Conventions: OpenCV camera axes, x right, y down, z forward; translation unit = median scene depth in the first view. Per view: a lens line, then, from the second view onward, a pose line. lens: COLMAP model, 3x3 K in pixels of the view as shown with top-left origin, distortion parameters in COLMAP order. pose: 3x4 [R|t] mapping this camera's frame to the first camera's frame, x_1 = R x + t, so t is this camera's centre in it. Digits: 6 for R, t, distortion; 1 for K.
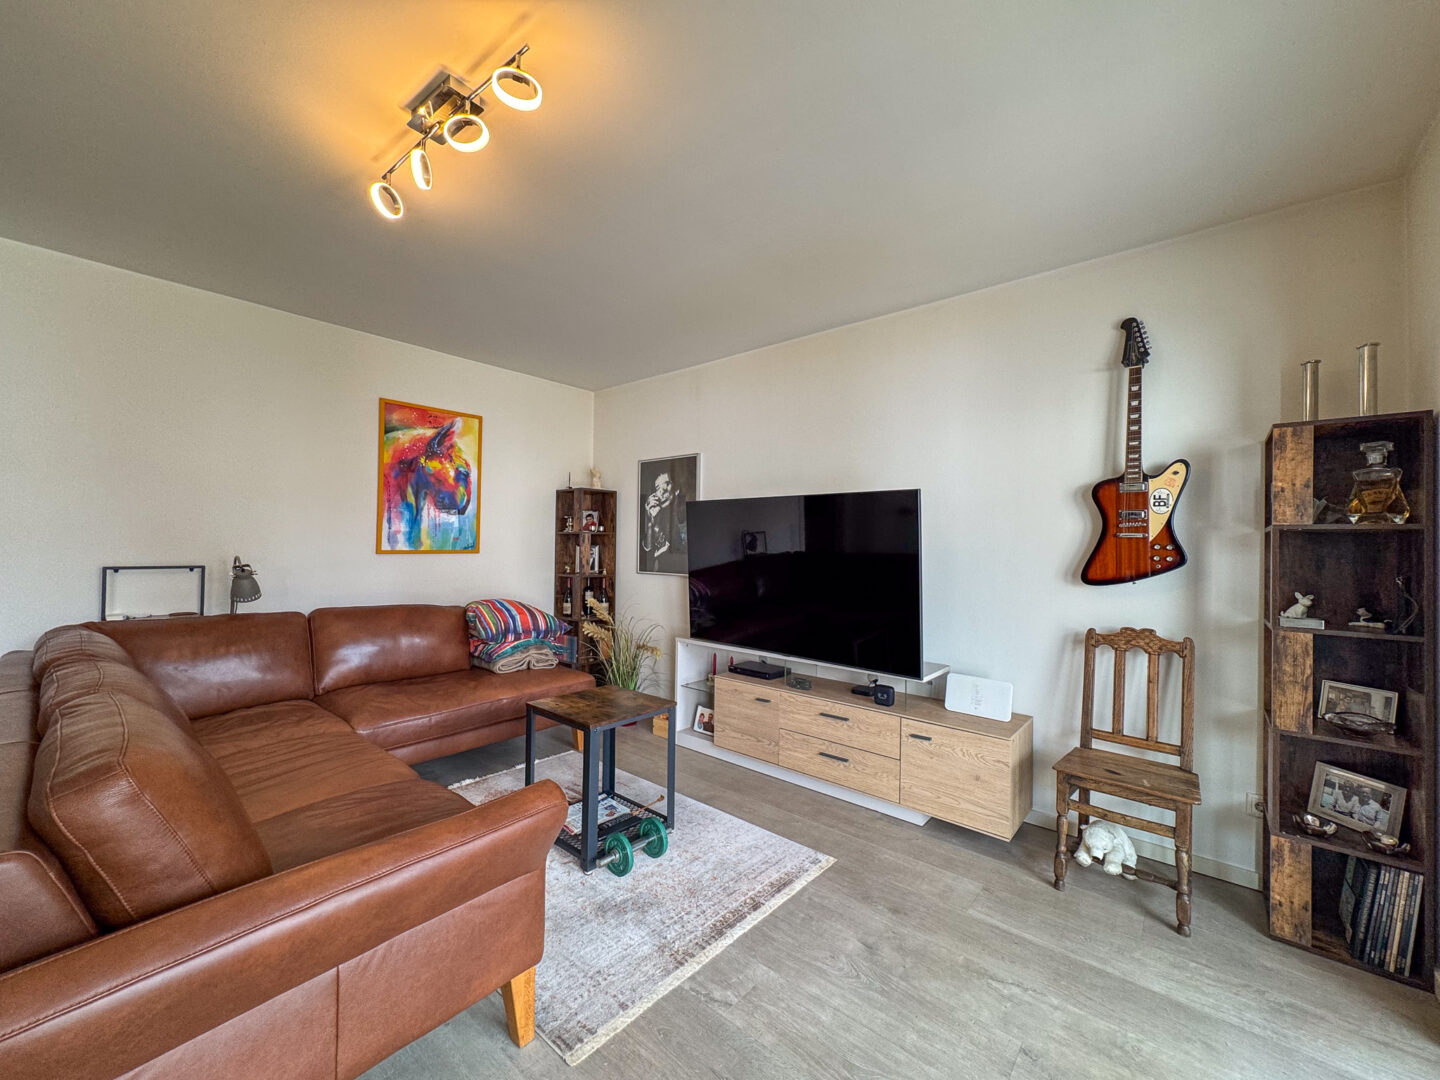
lens RADIAL K [[577.8, 0, 720.0], [0, 577.8, 540.0], [0, 0, 1]] dist [-0.002380, 0.000711]
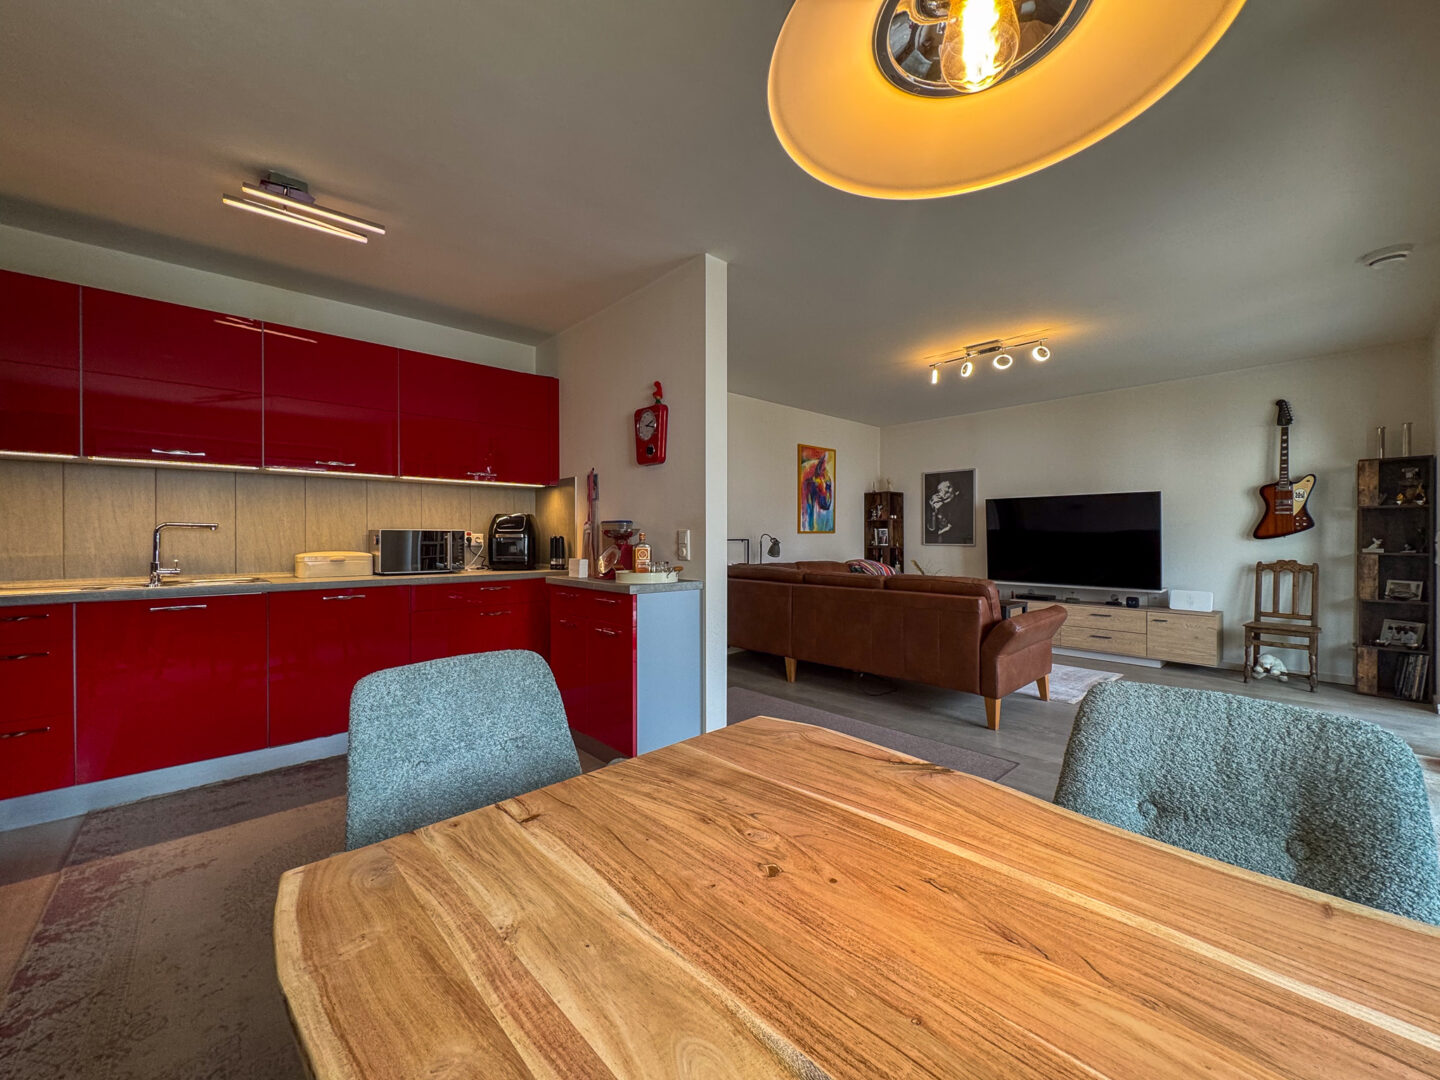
lens RADIAL K [[577.8, 0, 720.0], [0, 577.8, 540.0], [0, 0, 1]] dist [-0.002380, 0.000711]
pose [[0.992722, -0.015944, -0.119372, -0.947907], [0.017802, 0.999736, 0.014512, 0.021802], [0.119109, -0.016532, 0.992743, -1.168054]]
